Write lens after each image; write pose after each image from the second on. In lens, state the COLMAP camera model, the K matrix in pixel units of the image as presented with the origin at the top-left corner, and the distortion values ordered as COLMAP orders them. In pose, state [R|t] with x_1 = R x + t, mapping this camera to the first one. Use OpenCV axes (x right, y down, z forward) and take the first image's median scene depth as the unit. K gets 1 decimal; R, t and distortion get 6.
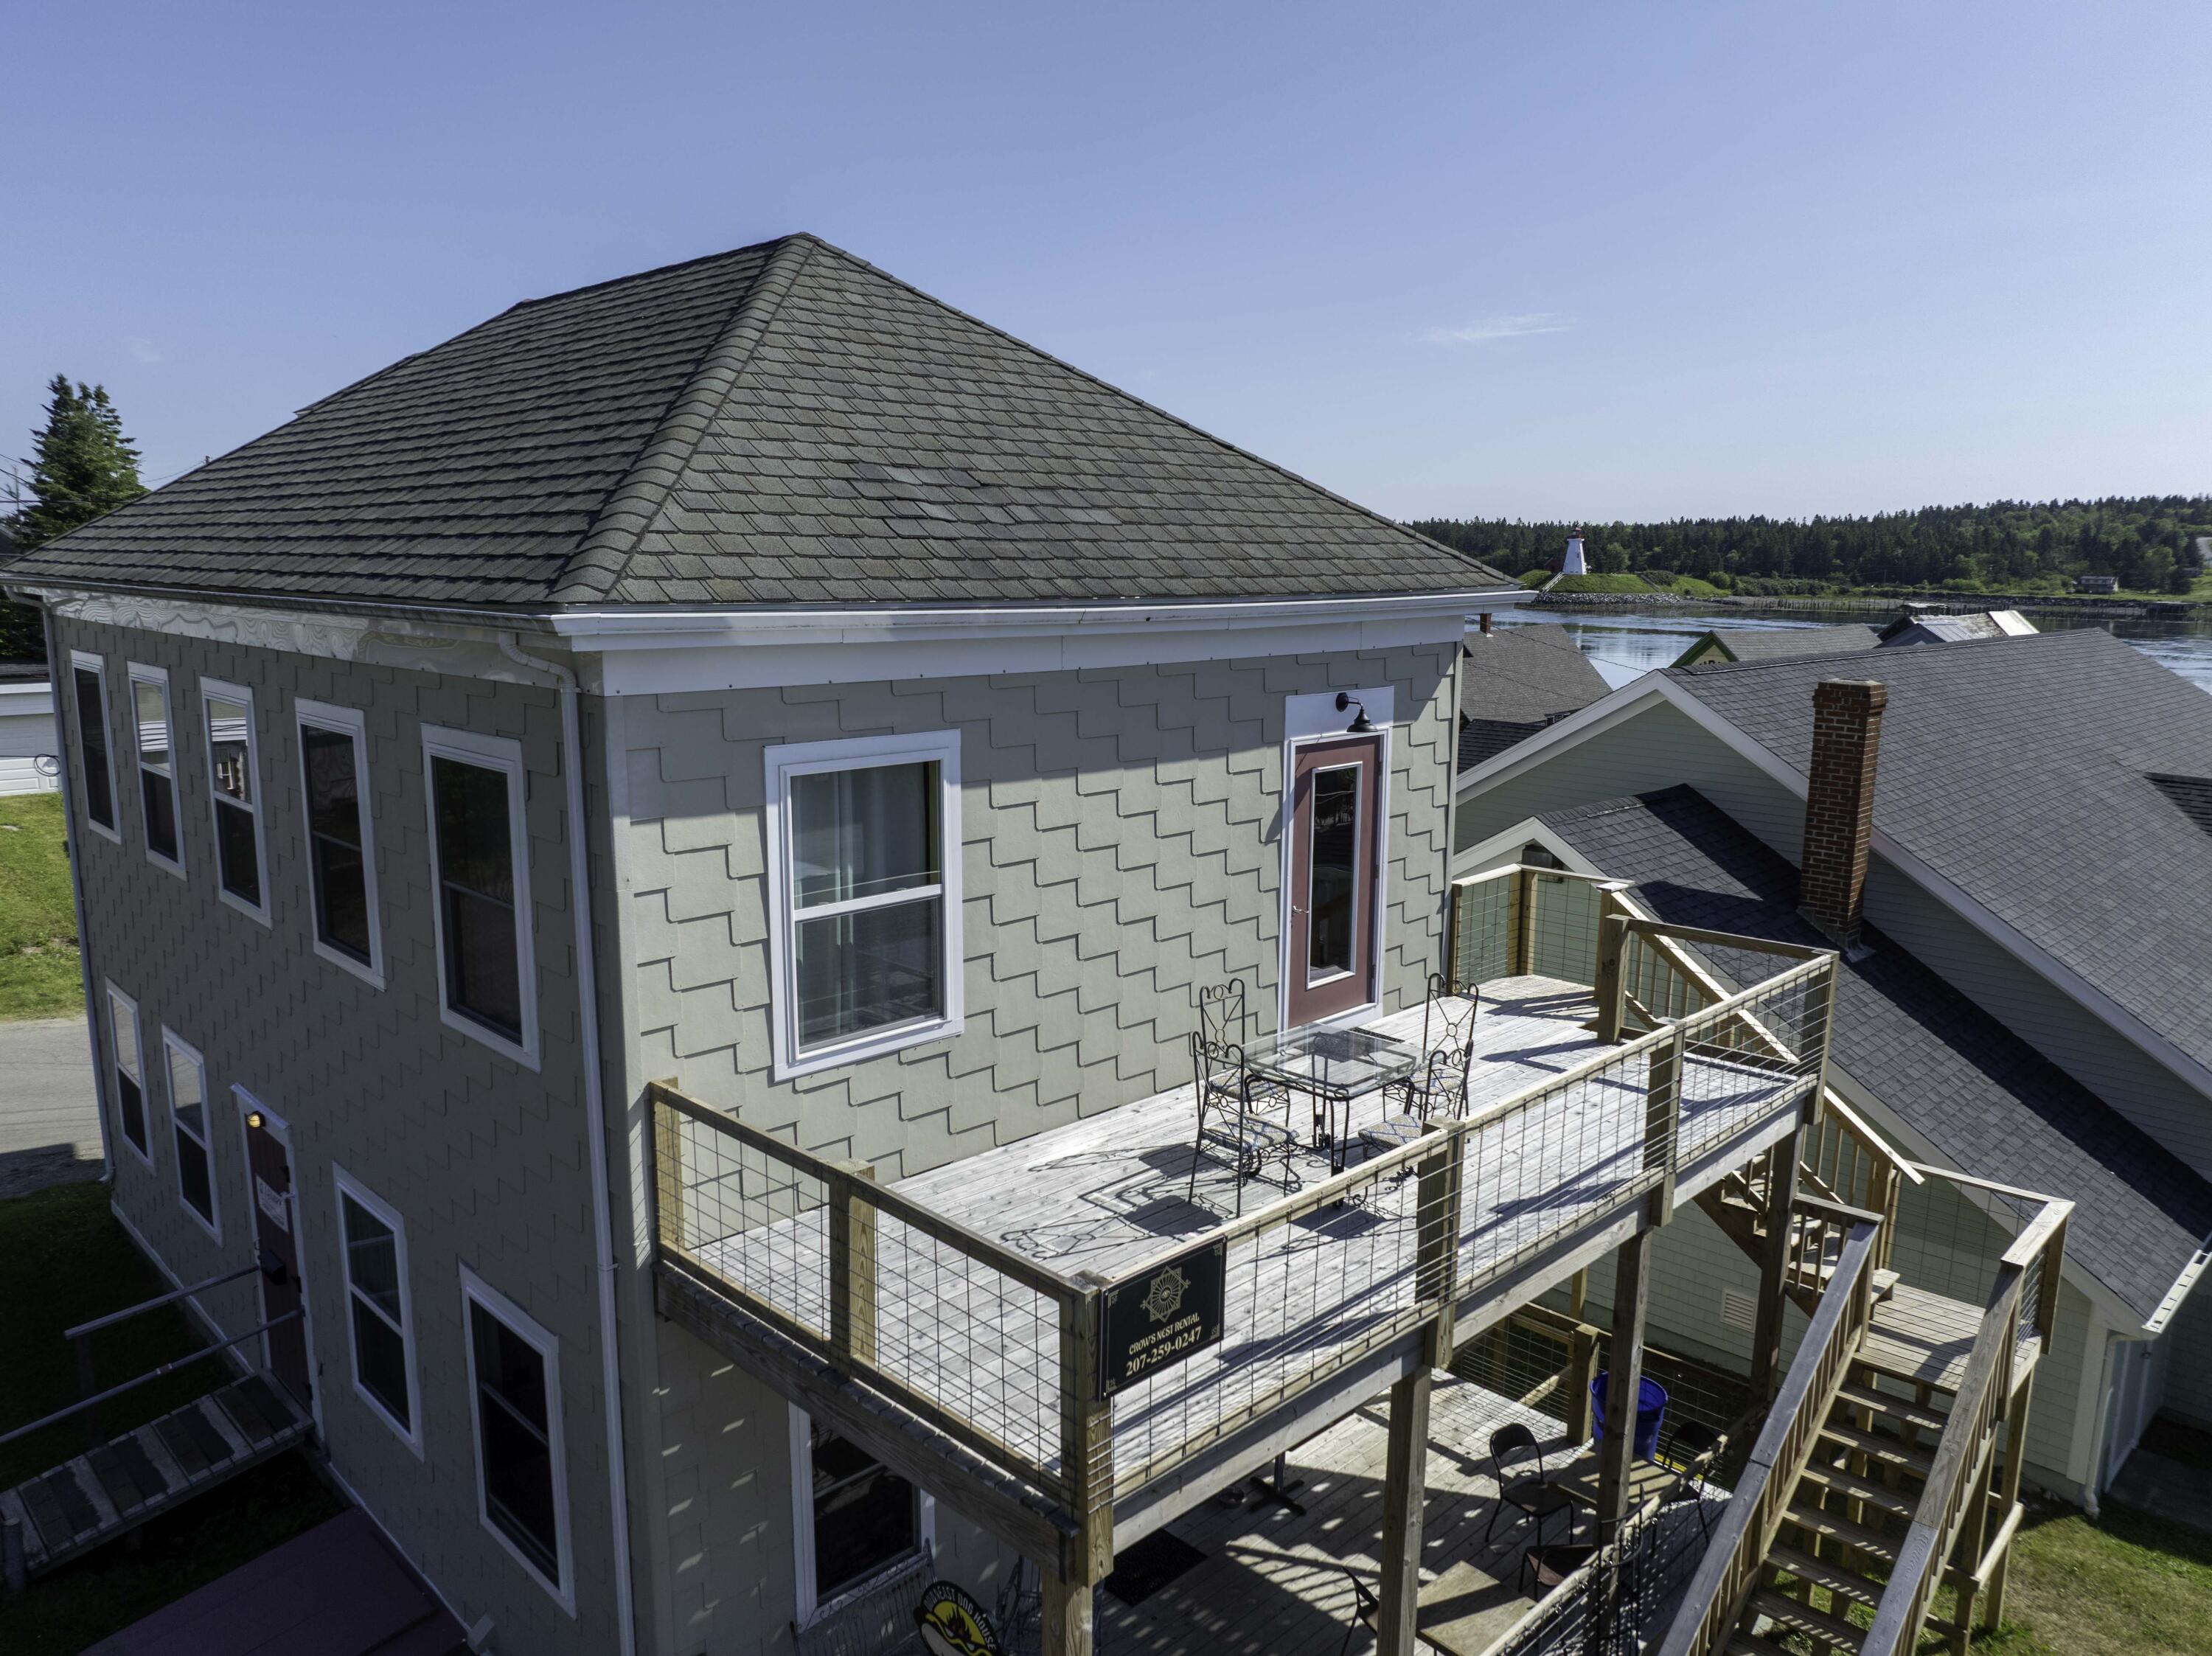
lens RADIAL K [[1552.3, 0, 1106.0], [0, 1552.3, 828.0], [0, 0, 1]] dist [-0.032886, 0.002685]
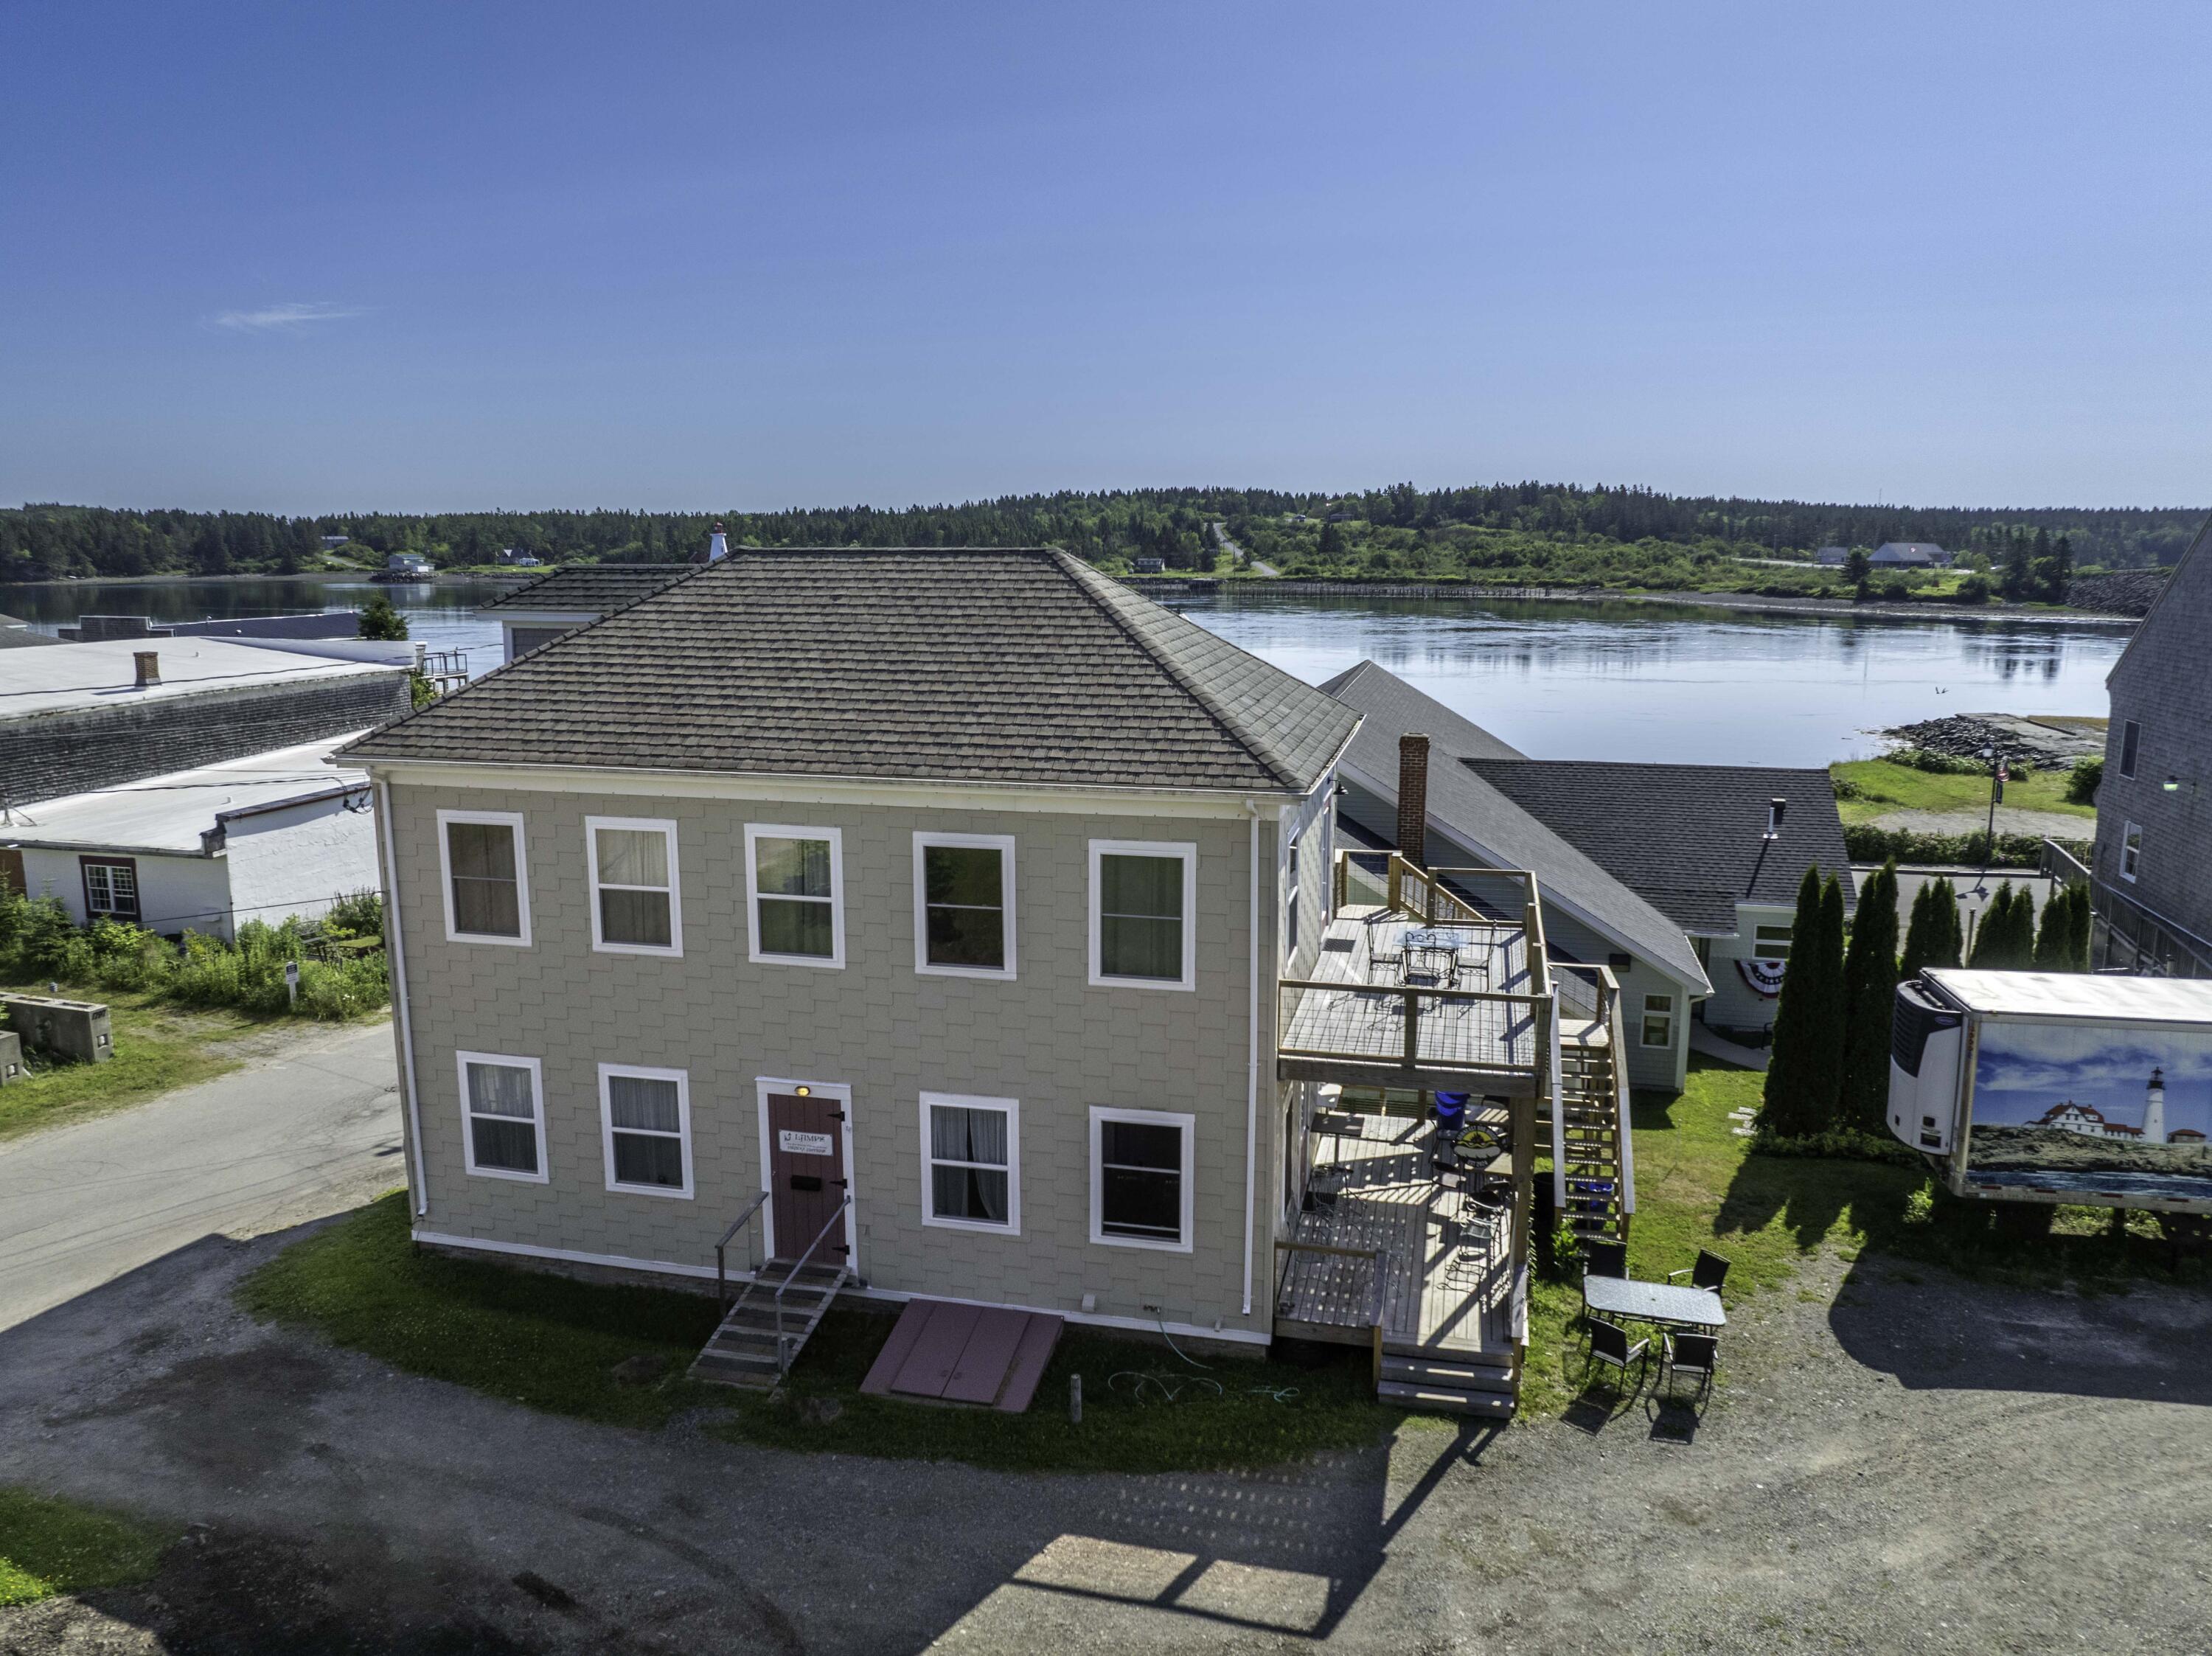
lens RADIAL K [[1557.4, 0, 1106.0], [0, 1557.4, 828.0], [0, 0, 1]] dist [-0.033082, -0.003562]
pose [[0.850015, -0.102943, 0.516602, -1.304921], [0.098376, 0.994487, 0.036303, -0.135980], [-0.517491, 0.019963, 0.855456, -0.682563]]
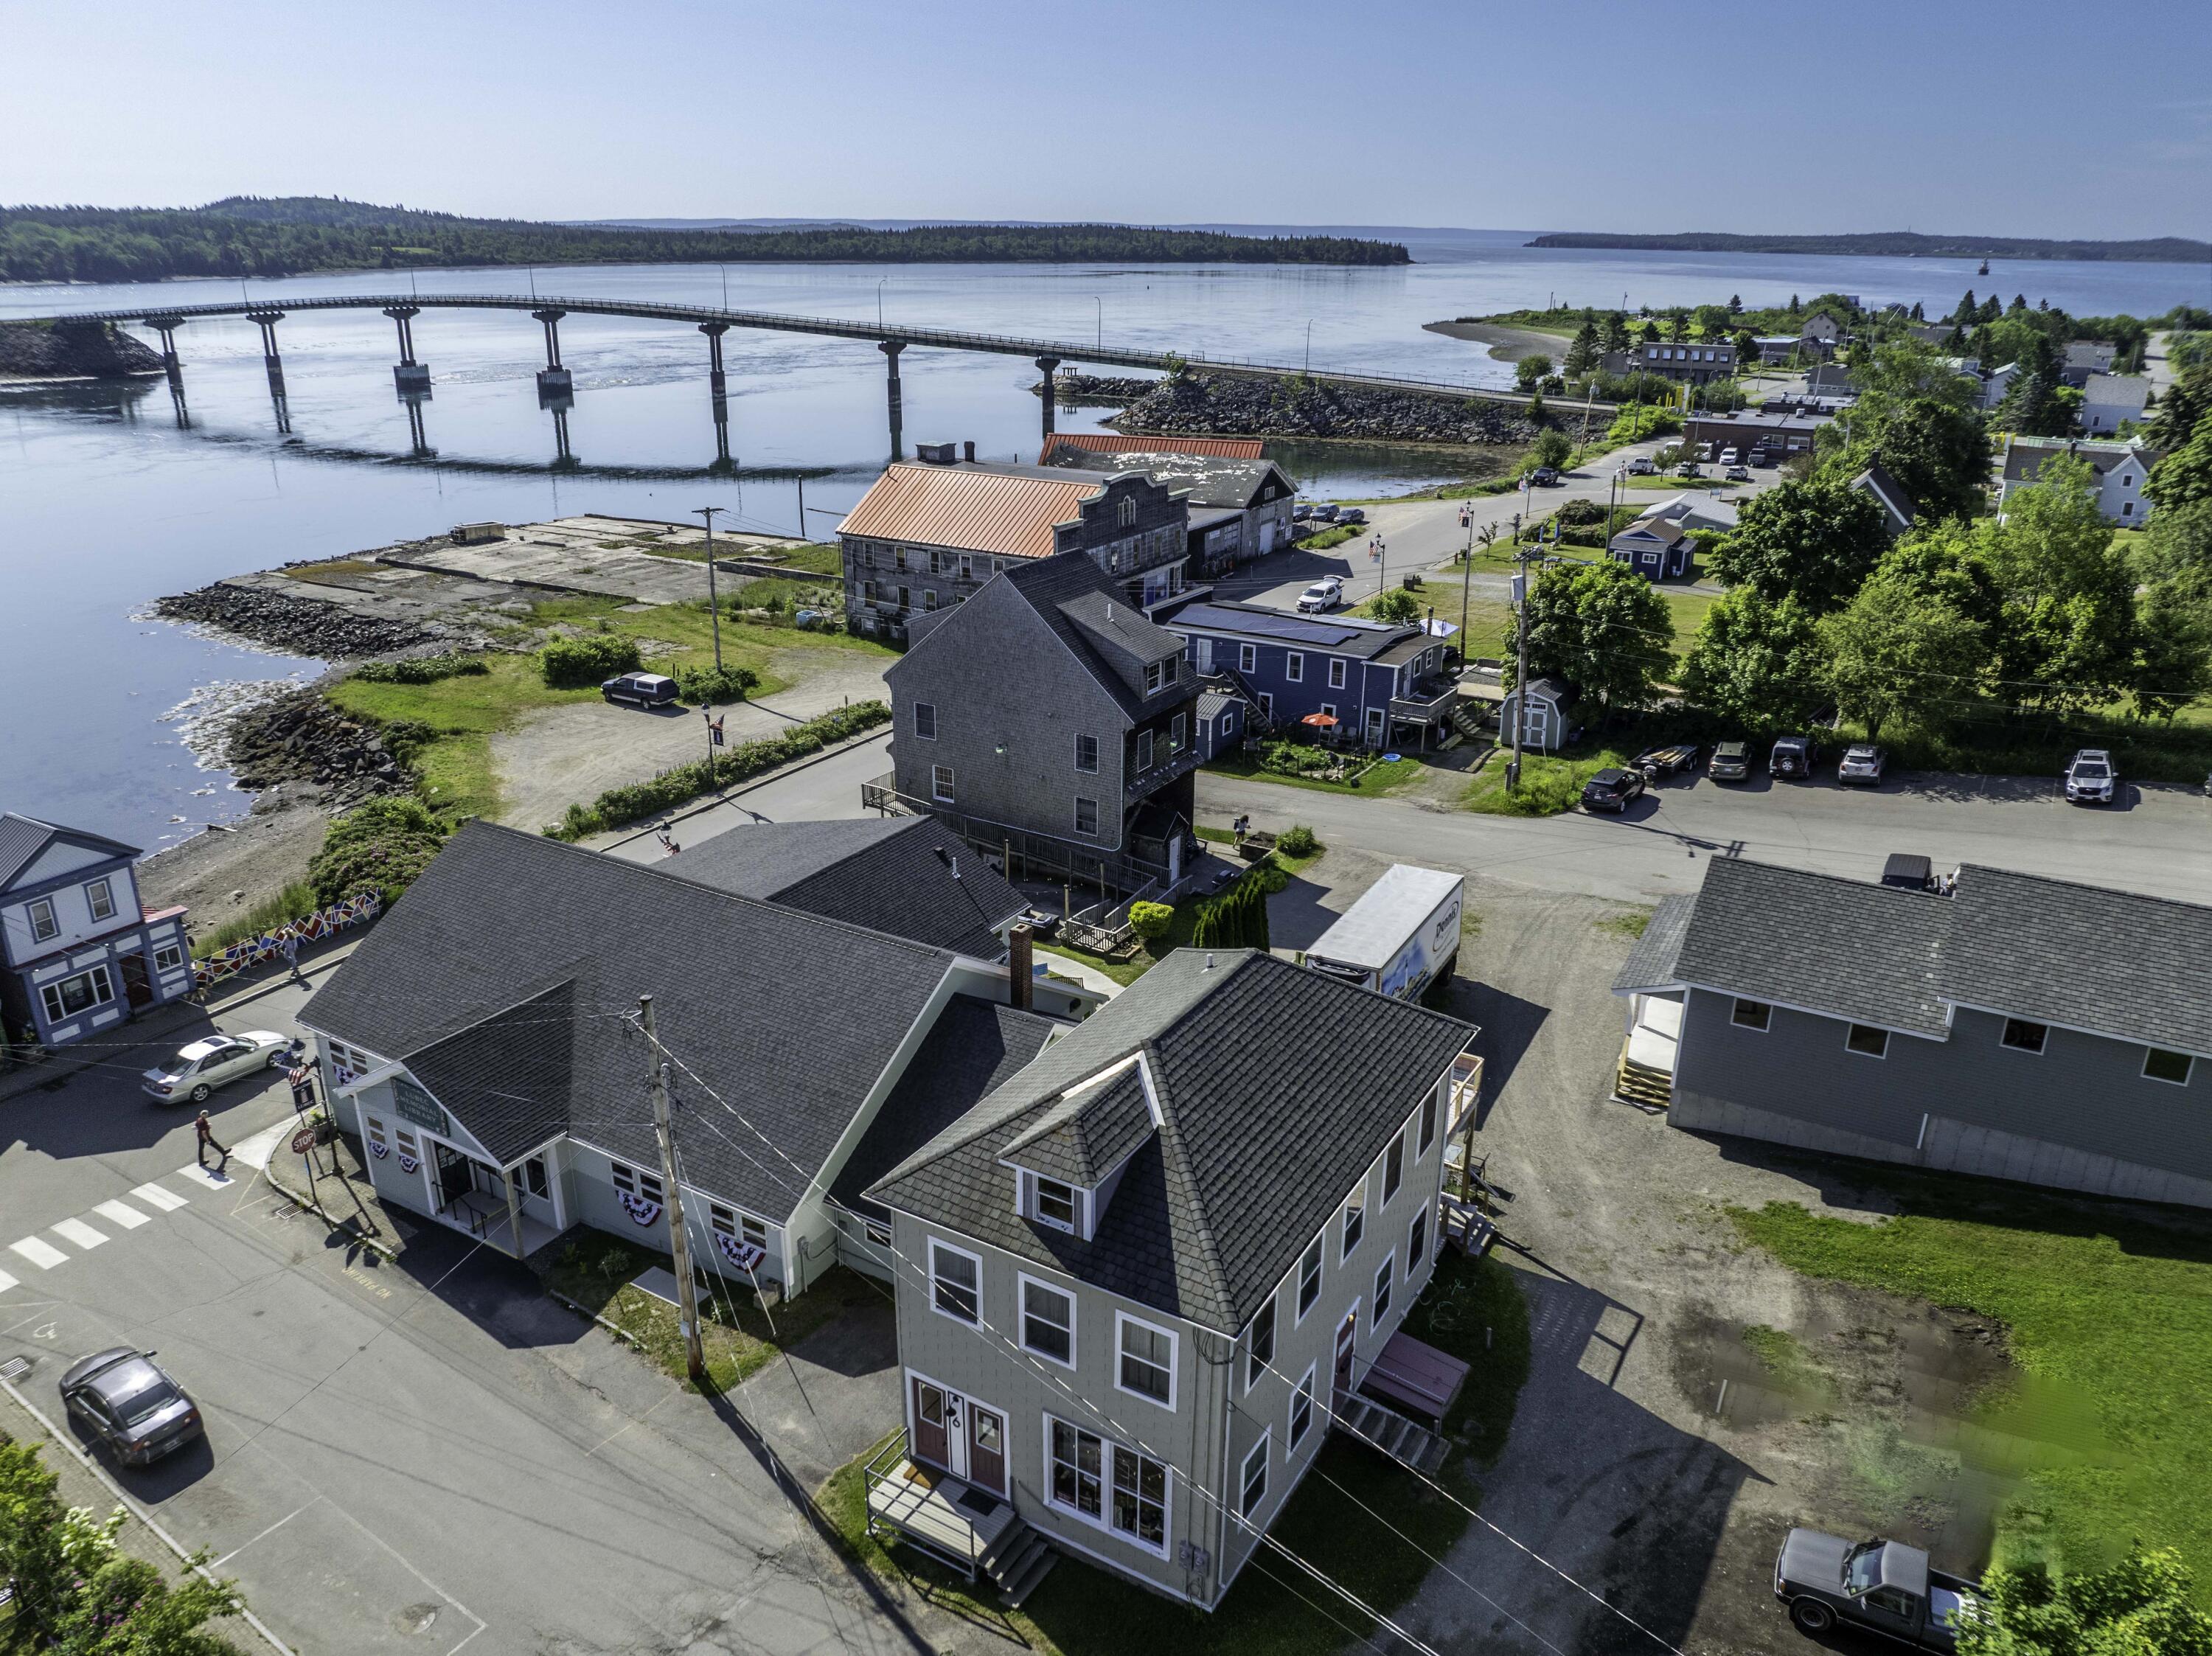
lens RADIAL K [[1557.4, 0, 1106.0], [0, 1557.4, 828.0], [0, 0, 1]] dist [-0.033082, -0.003562]
pose [[-0.247203, -0.359221, 0.899917, -3.091628], [0.160001, 0.900860, 0.403549, -2.097255], [-0.955662, 0.243746, -0.165220, 1.962220]]
